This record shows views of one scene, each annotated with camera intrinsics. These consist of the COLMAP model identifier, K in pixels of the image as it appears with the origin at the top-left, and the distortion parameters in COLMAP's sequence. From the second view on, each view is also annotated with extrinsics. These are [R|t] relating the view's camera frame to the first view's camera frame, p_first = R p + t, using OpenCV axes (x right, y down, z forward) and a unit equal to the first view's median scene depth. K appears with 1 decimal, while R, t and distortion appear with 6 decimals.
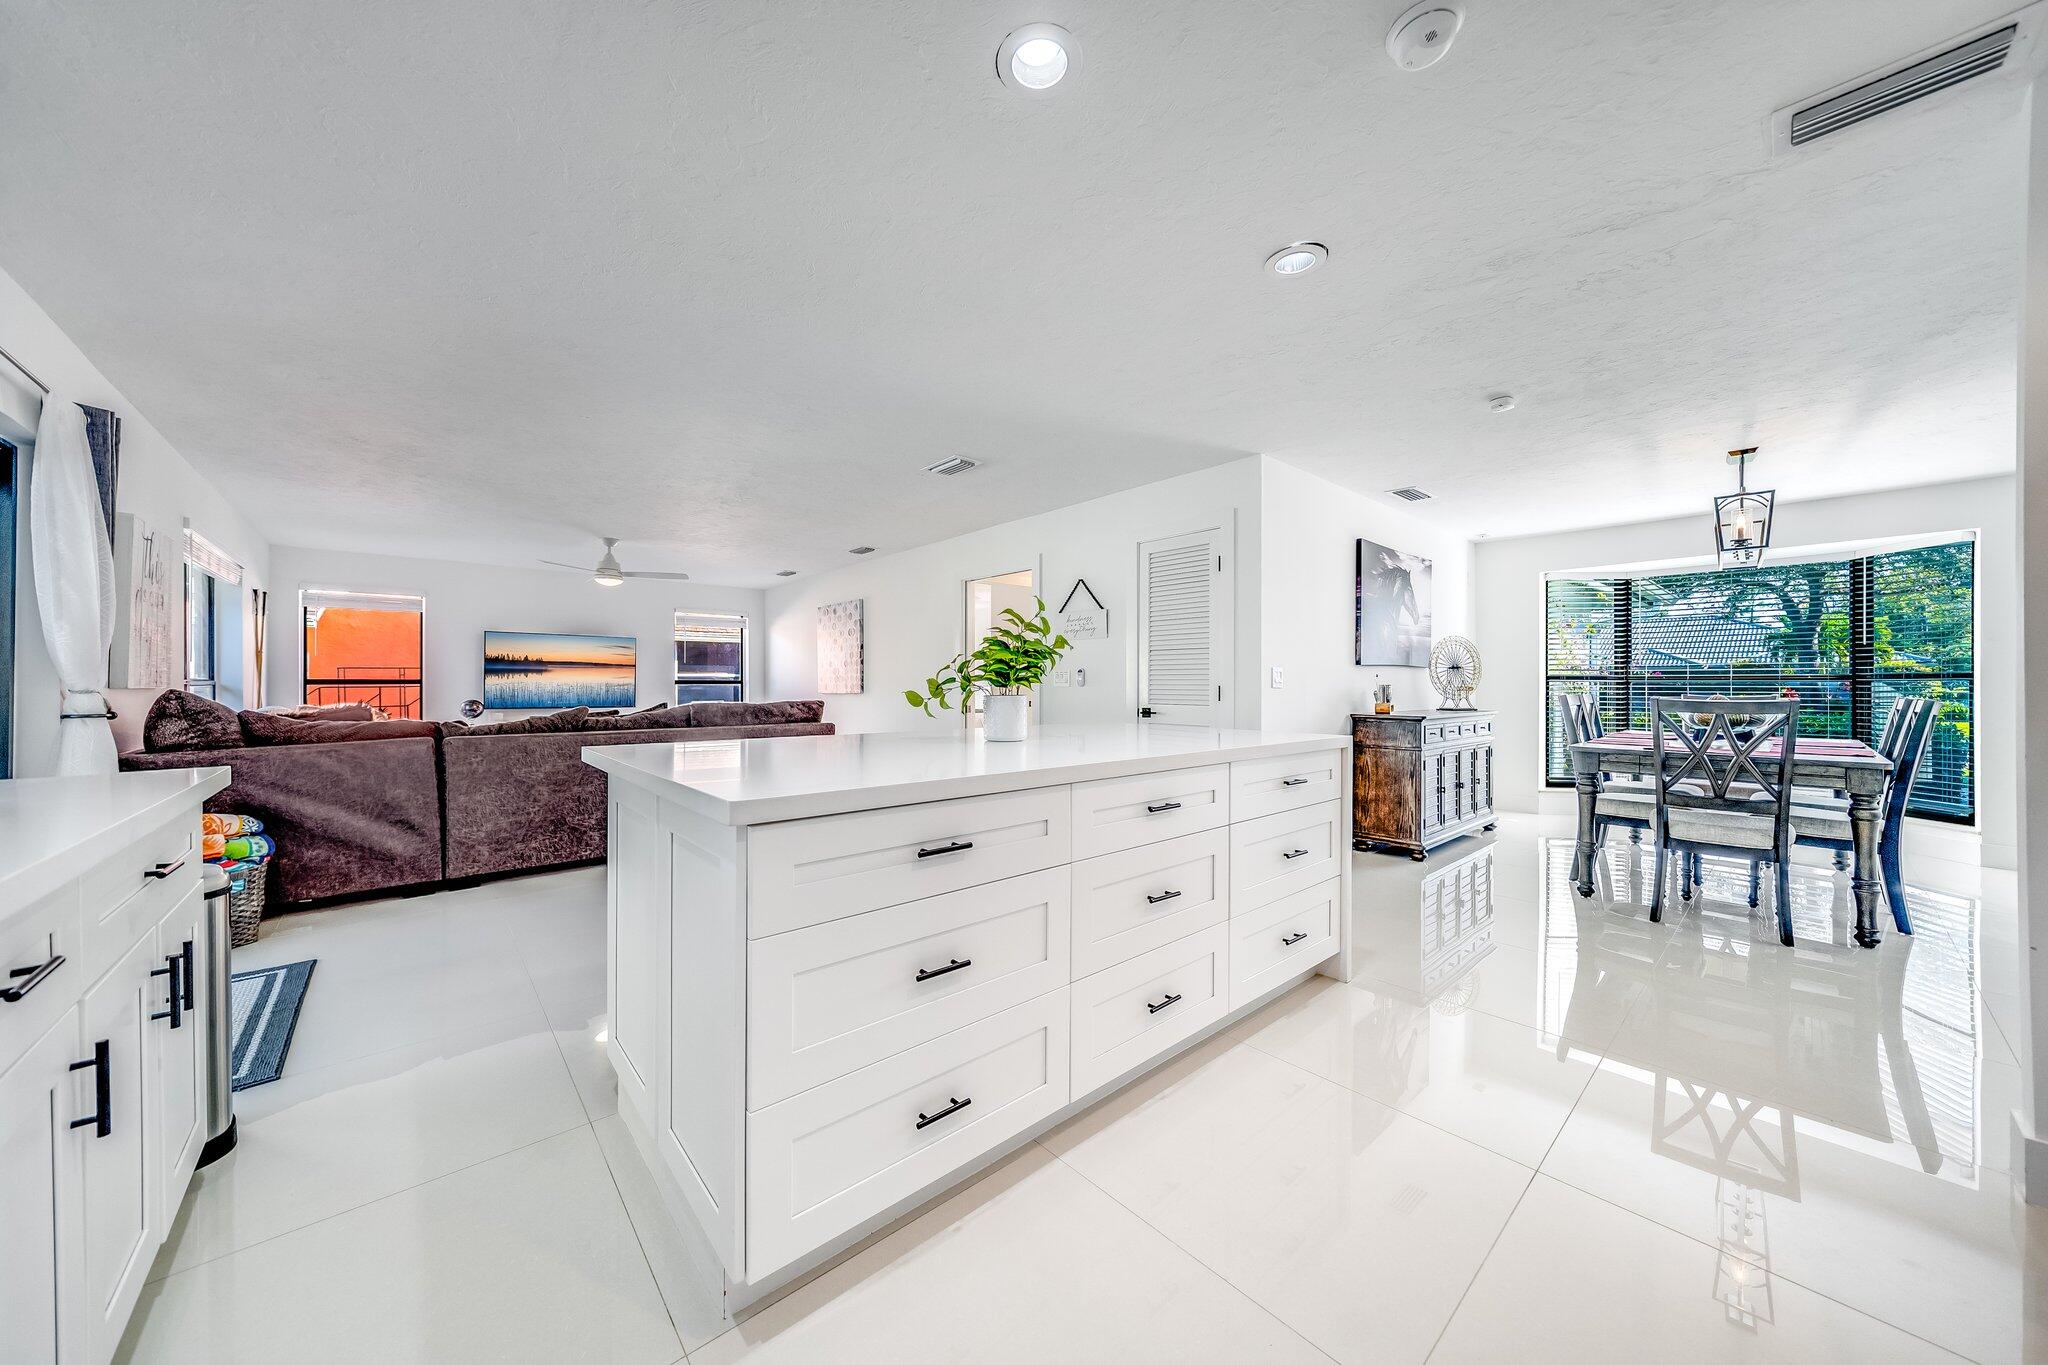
lens RADIAL K [[694.4, 0, 1016.7], [0, 694.4, 684.4], [0, 0, 1]] dist [0.000987, 0.000155]
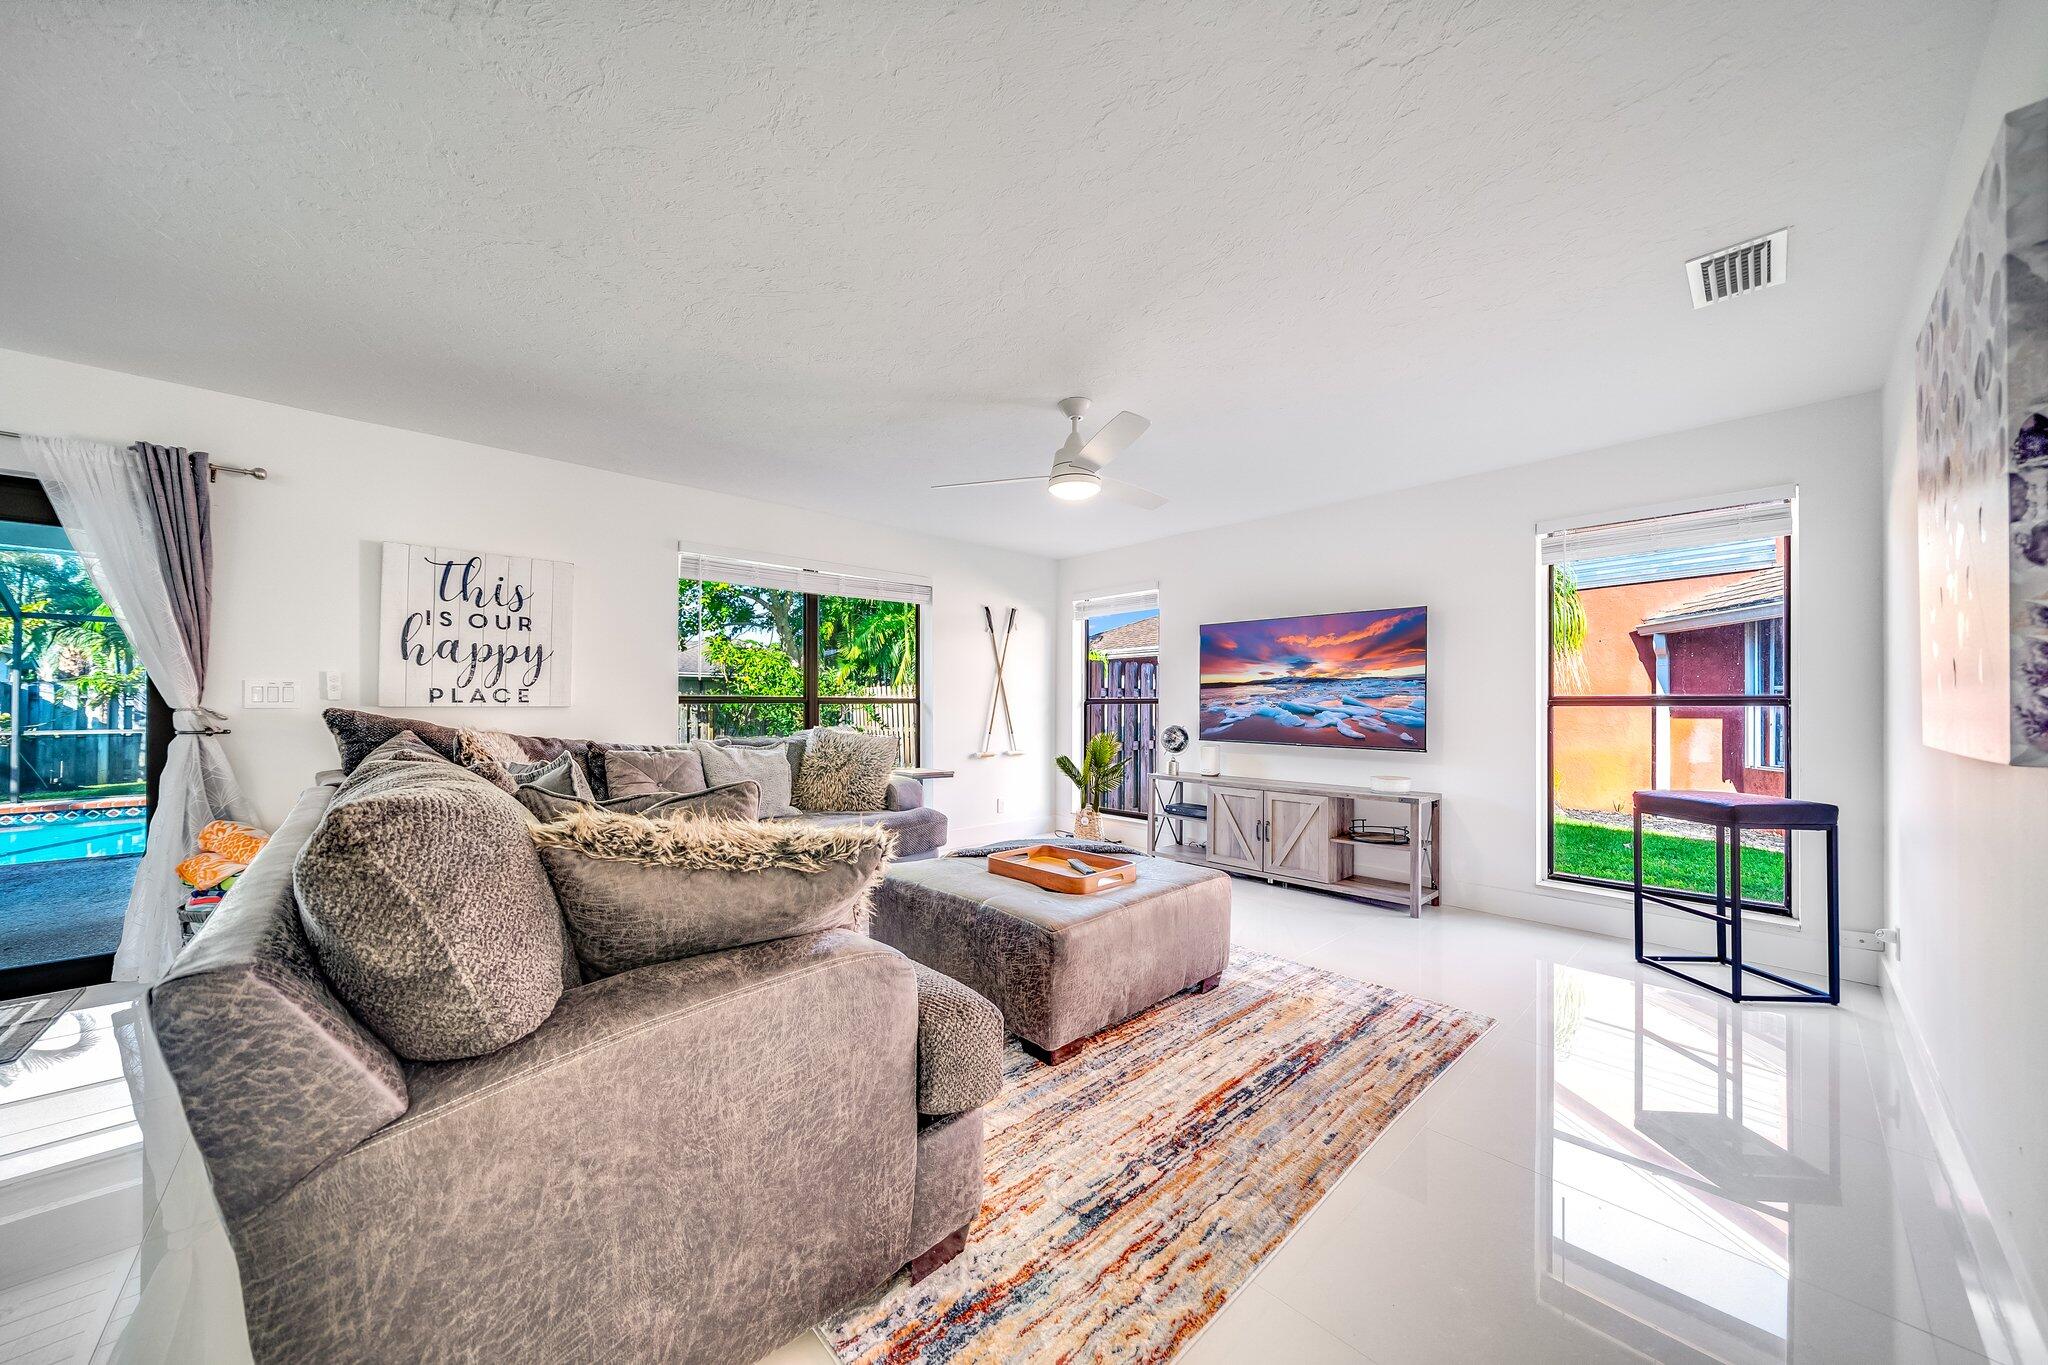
lens RADIAL K [[697.5, 0, 1018.9], [0, 697.5, 699.5], [0, 0, 1]] dist [-0.008390, -0.000162]
pose [[0.037543, -0.005450, -0.999280, -0.097078], [0.003141, 0.999981, -0.005336, -0.000241], [0.999290, -0.002939, 0.037559, 0.859362]]
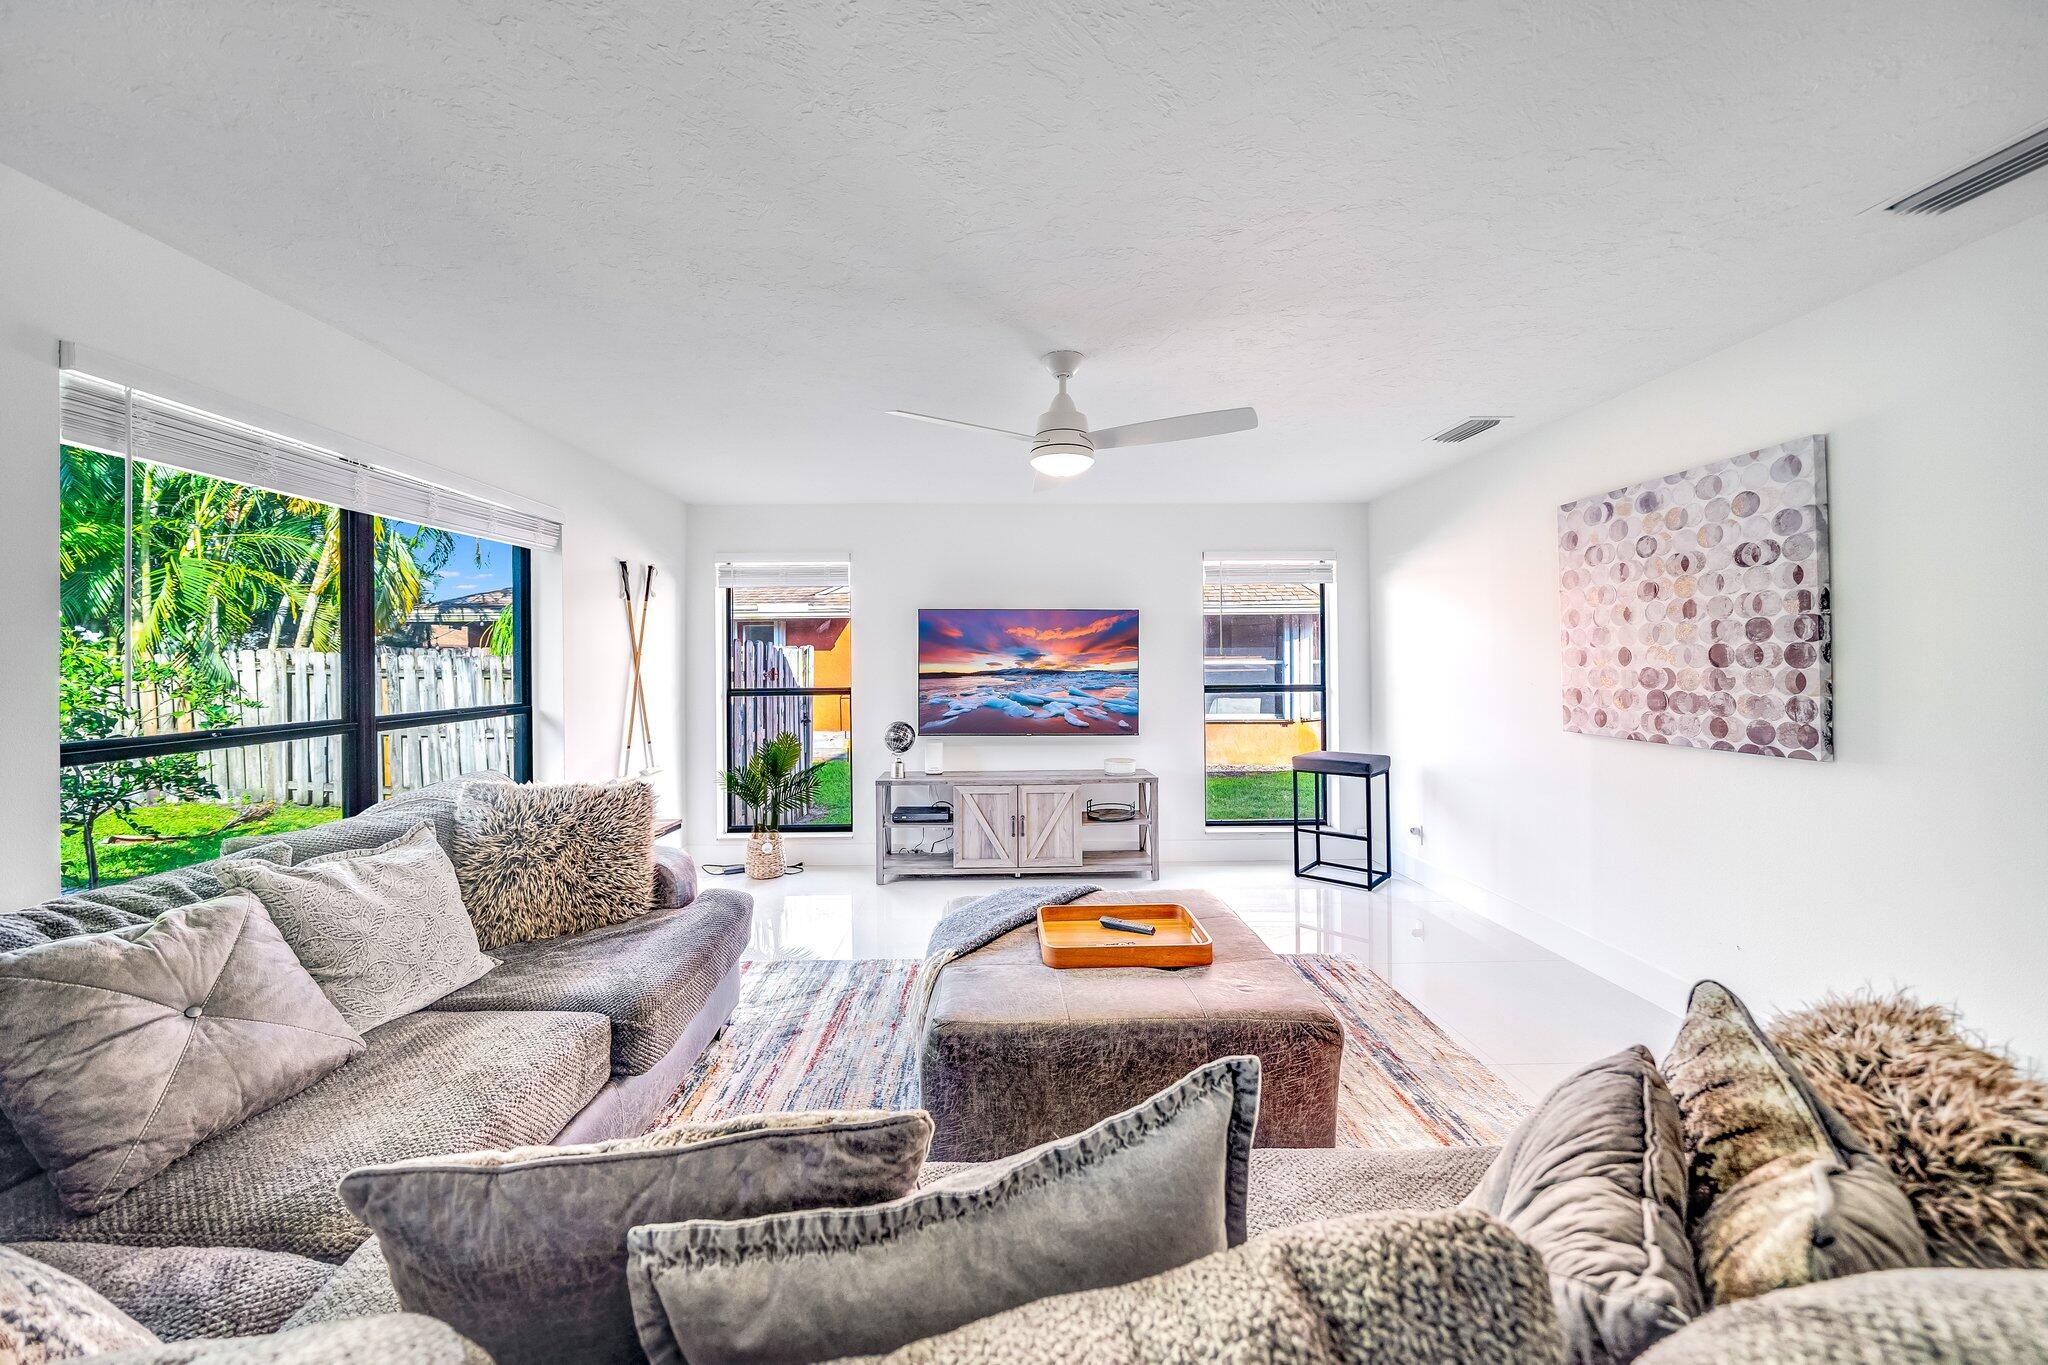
lens RADIAL K [[709.0, 0, 1023.5], [0, 709.0, 668.6], [0, 0, 1]] dist [0.000678, 0.000026]
pose [[0.771835, 0.008120, -0.635771, -0.317296], [0.004193, 0.999832, 0.017861, -0.037045], [0.635809, -0.016451, 0.771671, 0.615009]]
